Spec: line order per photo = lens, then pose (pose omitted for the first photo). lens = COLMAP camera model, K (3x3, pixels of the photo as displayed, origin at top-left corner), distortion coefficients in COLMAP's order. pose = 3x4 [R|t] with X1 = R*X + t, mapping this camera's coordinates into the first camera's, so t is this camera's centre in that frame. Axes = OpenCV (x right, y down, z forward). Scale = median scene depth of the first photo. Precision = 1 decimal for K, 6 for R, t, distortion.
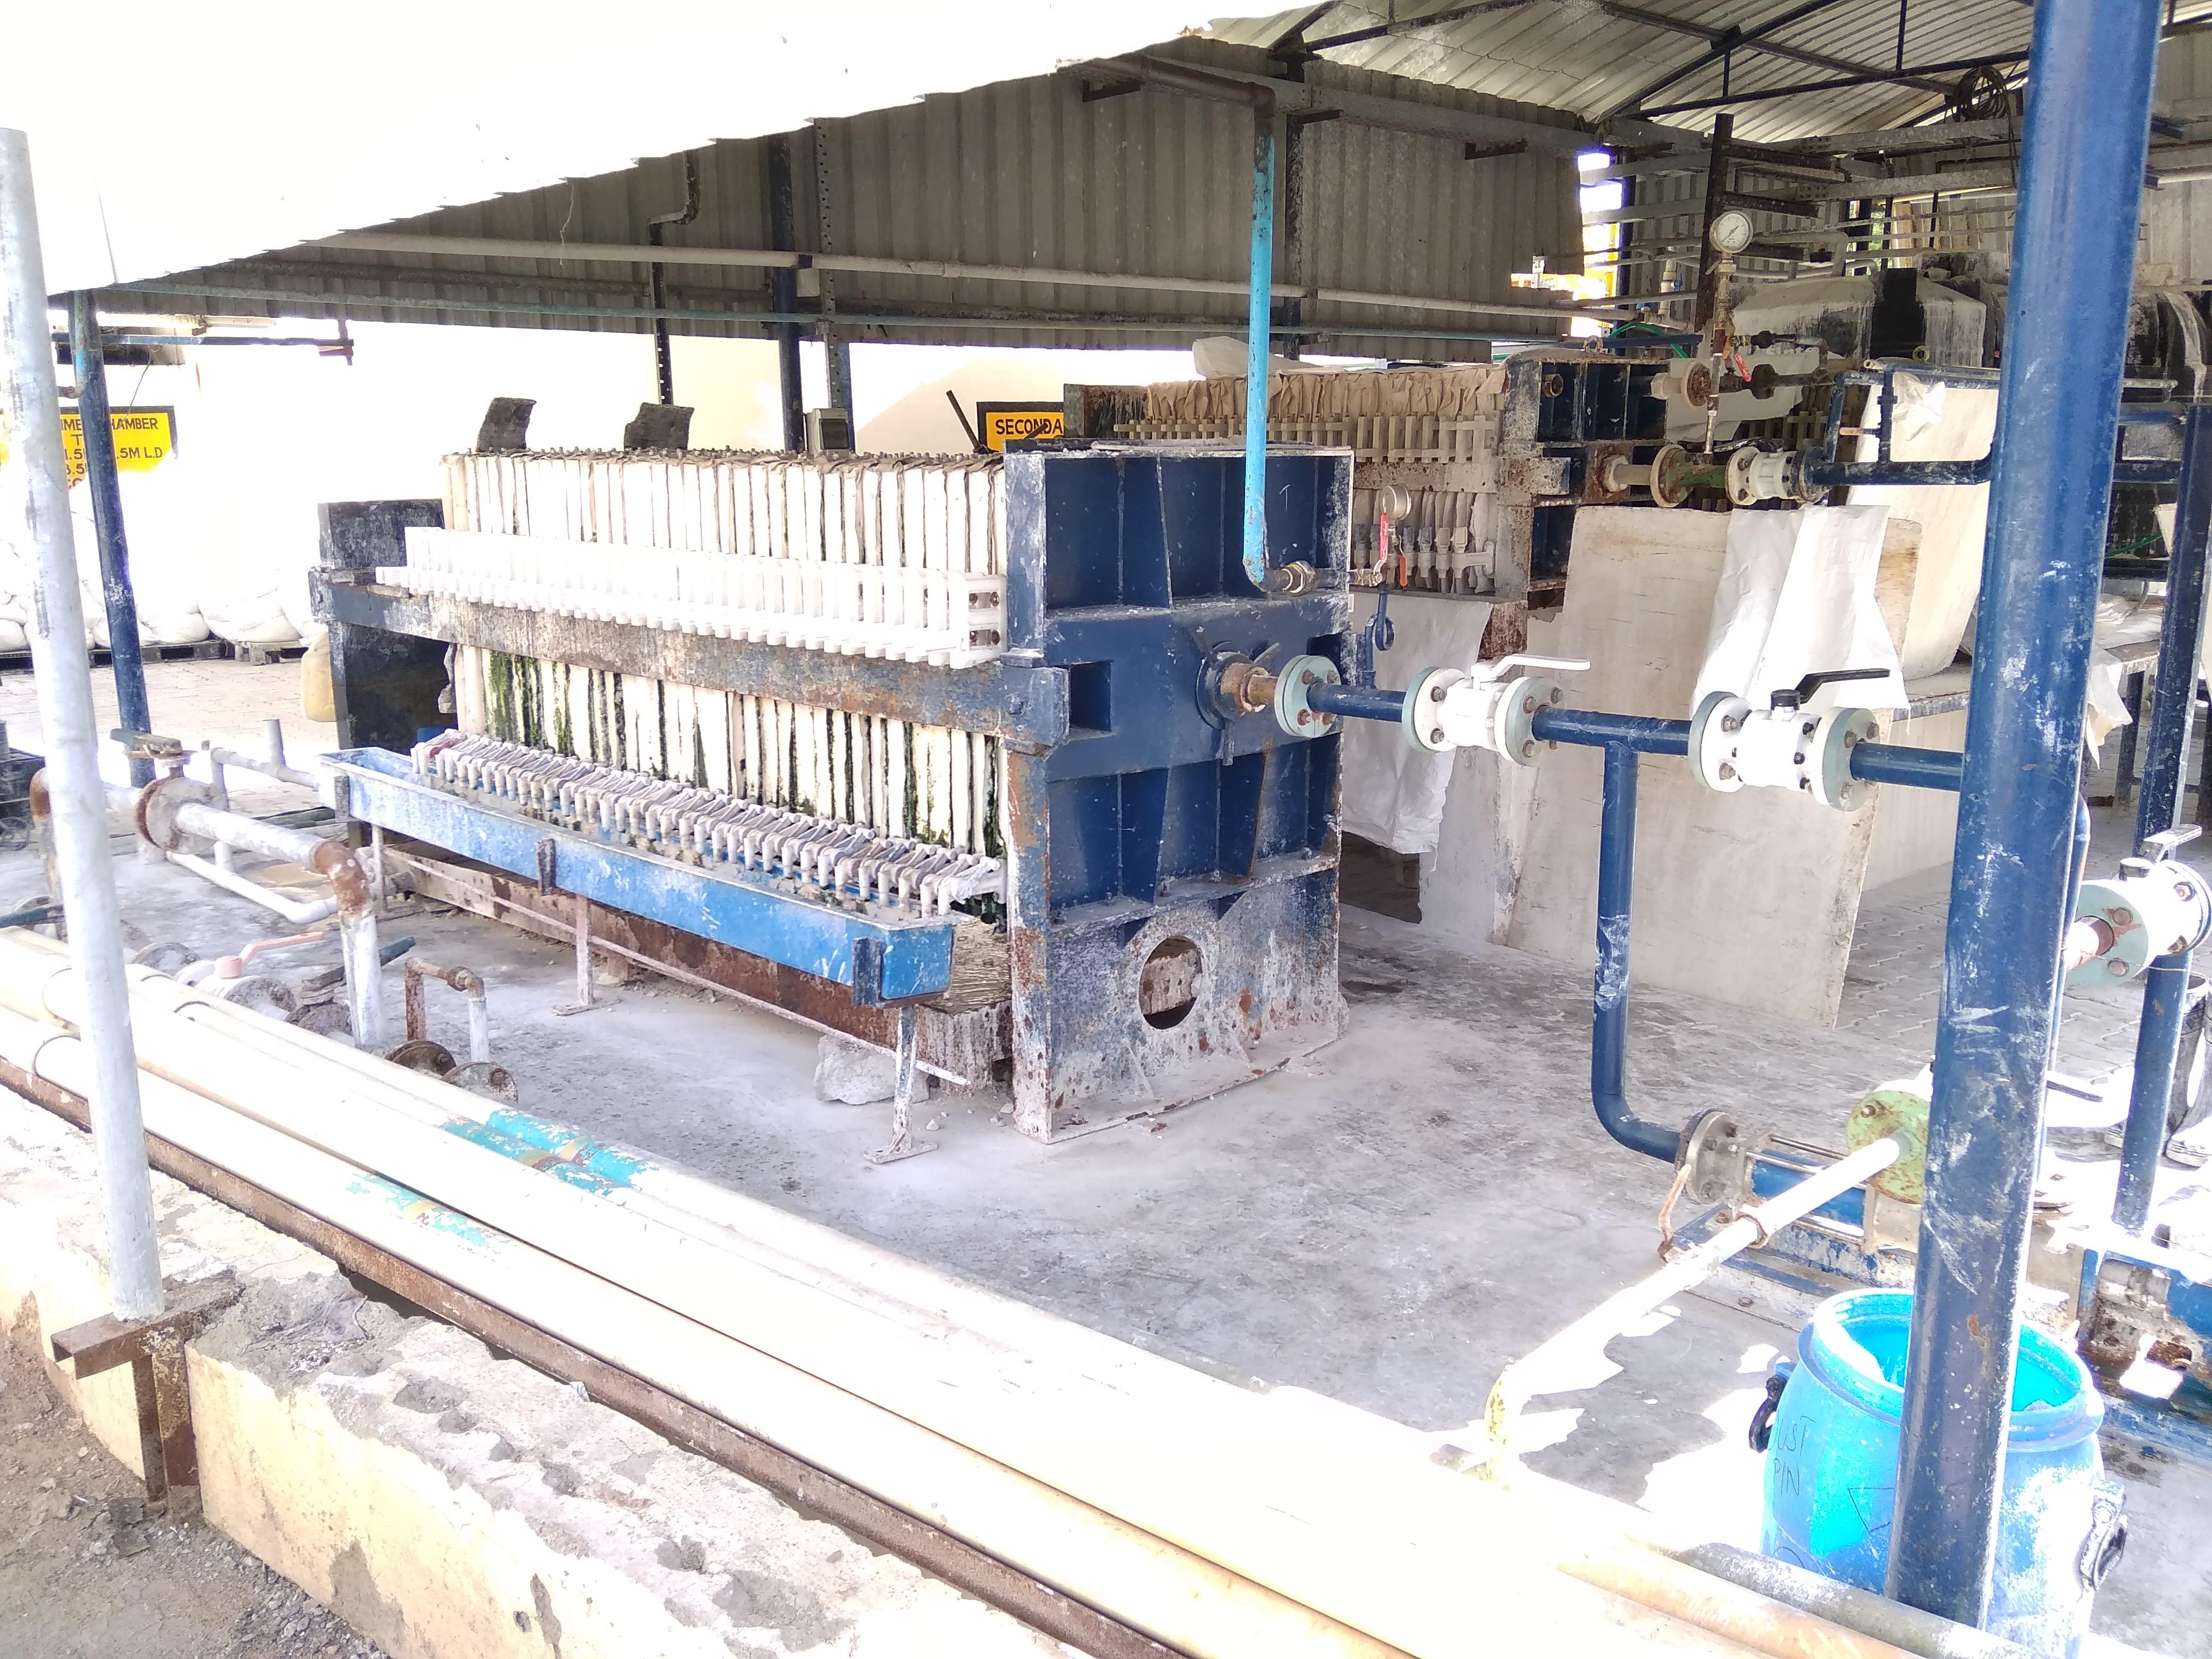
lens RADIAL K [[1776.7, 0, 1110.5], [0, 1776.7, 834.4], [0, 0, 1]] dist [0.095377, -0.156181]
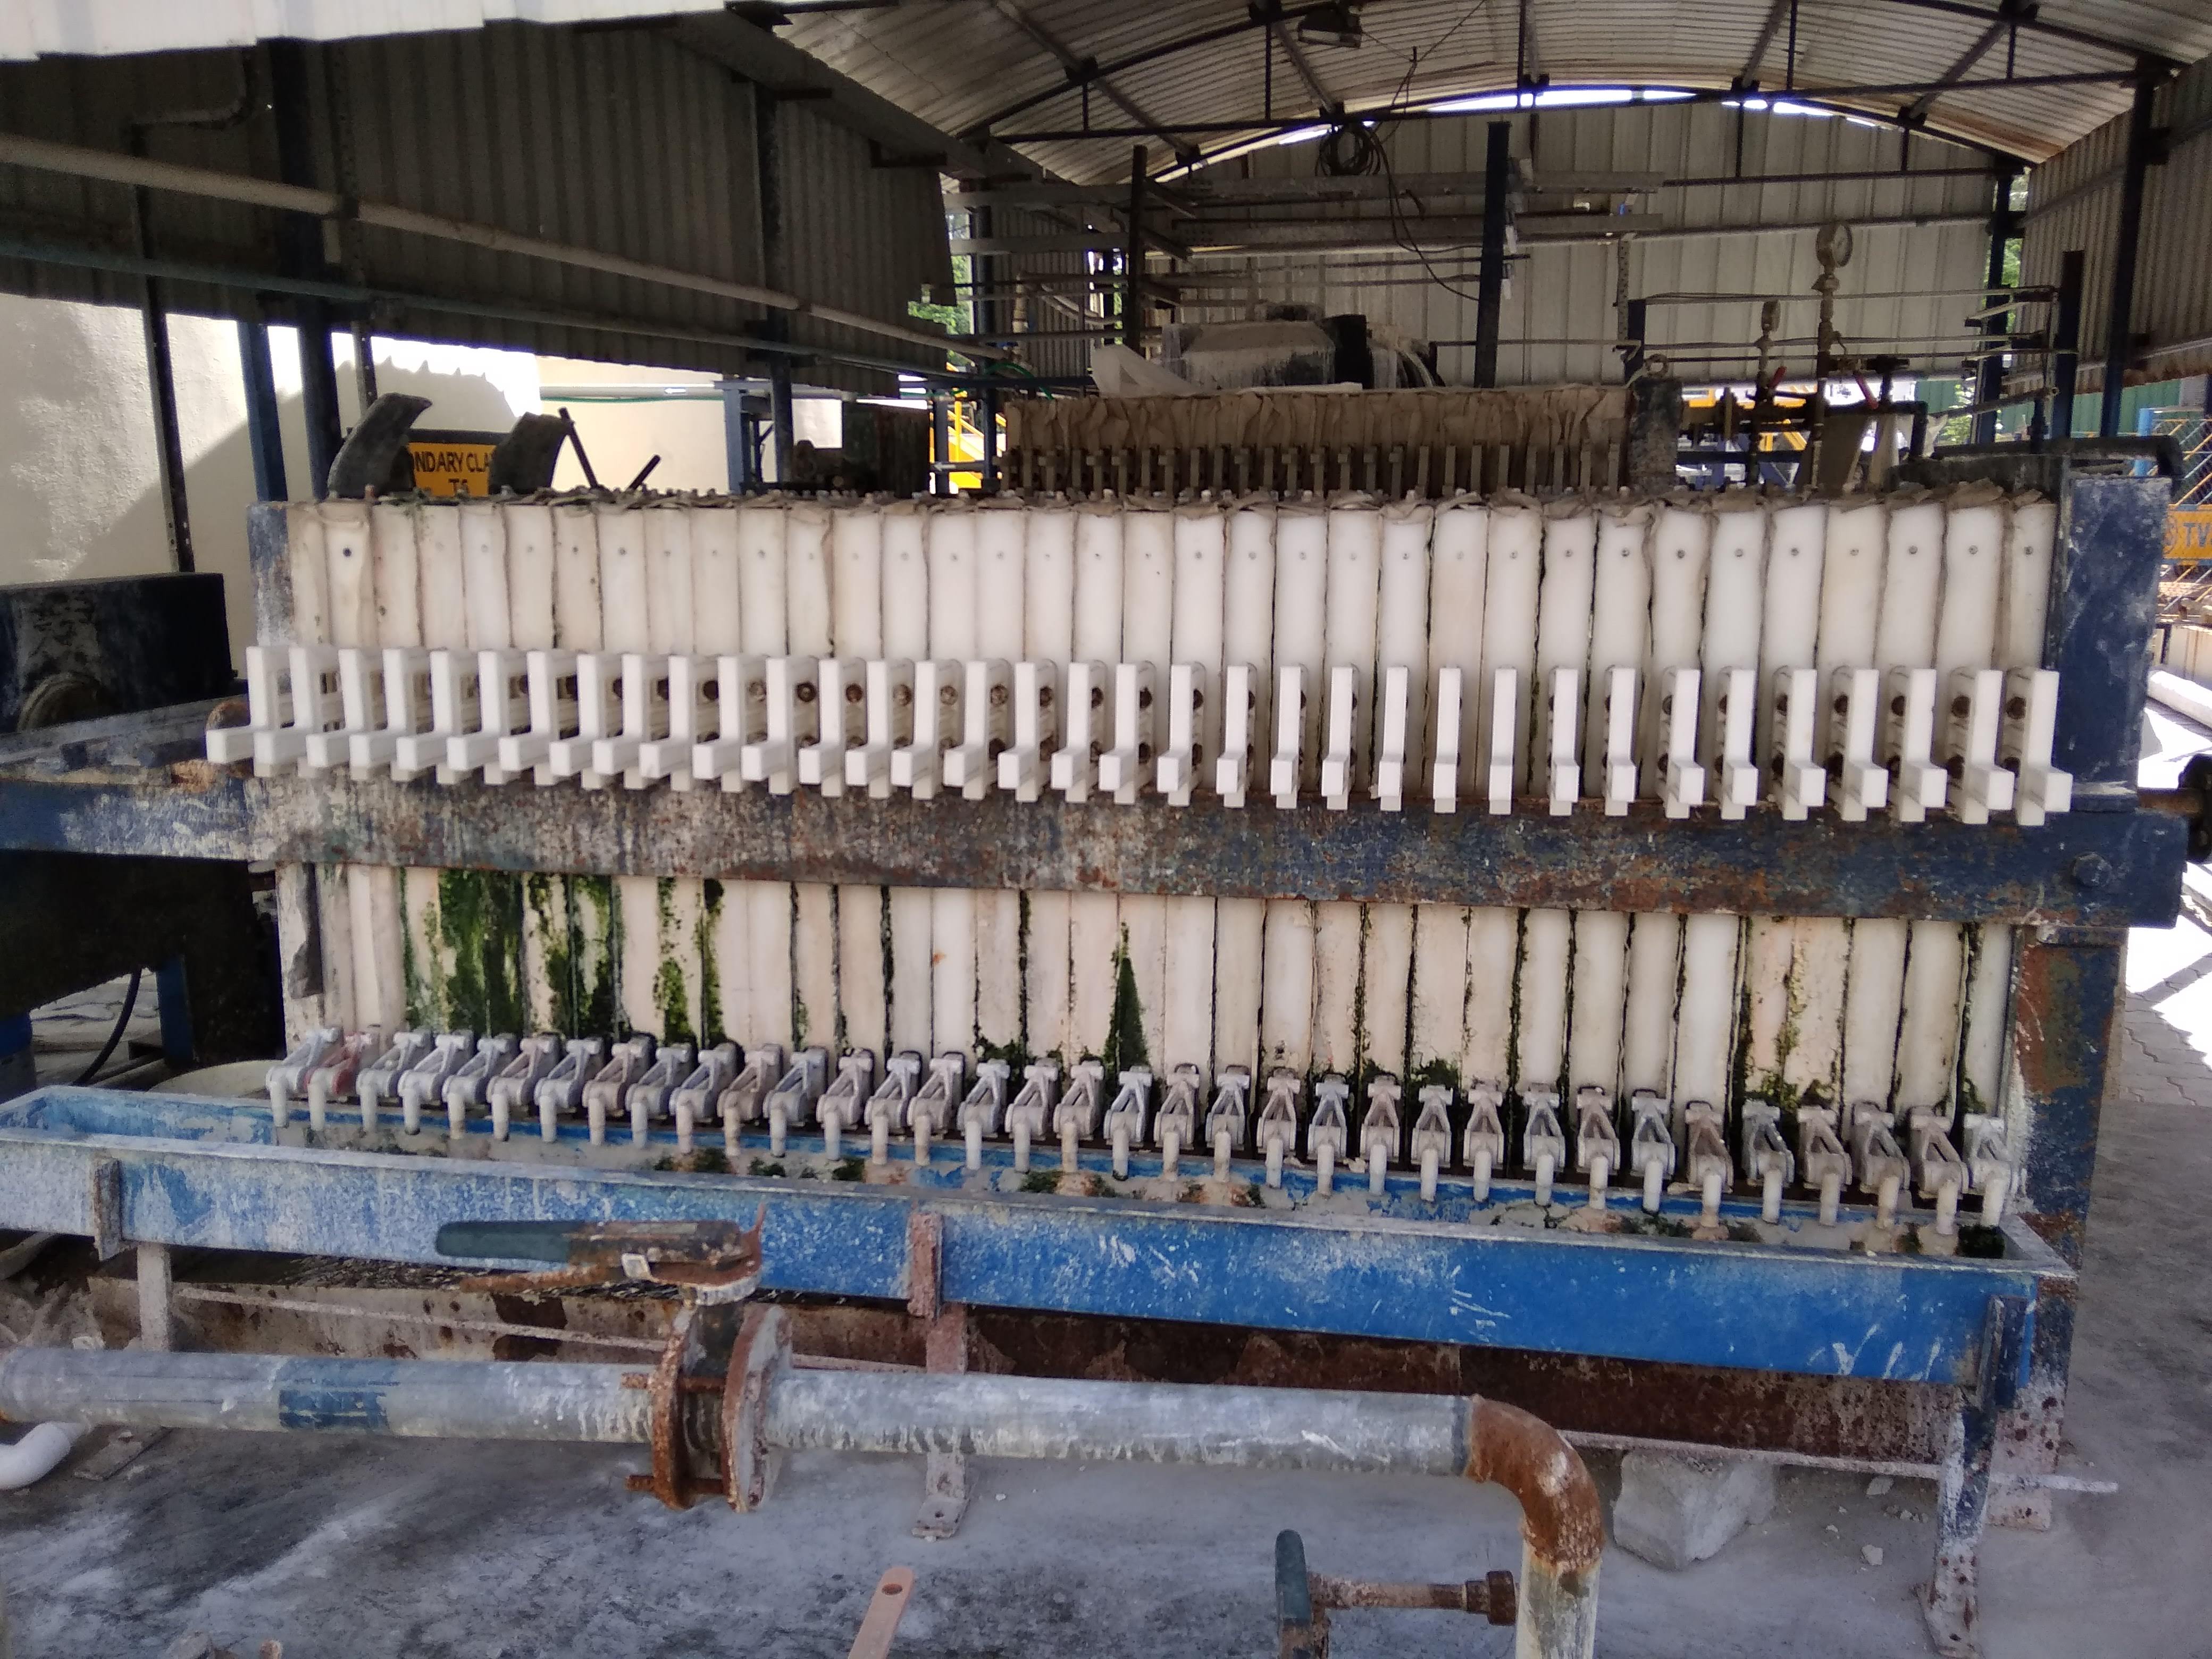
lens RADIAL K [[1776.7, 0, 1110.5], [0, 1776.7, 834.4], [0, 0, 1]] dist [0.095377, -0.156181]
pose [[0.822678, -0.111164, 0.557534, -0.478570], [0.126062, 0.991953, 0.011769, -0.094773], [-0.554355, 0.060602, 0.830071, 0.454784]]
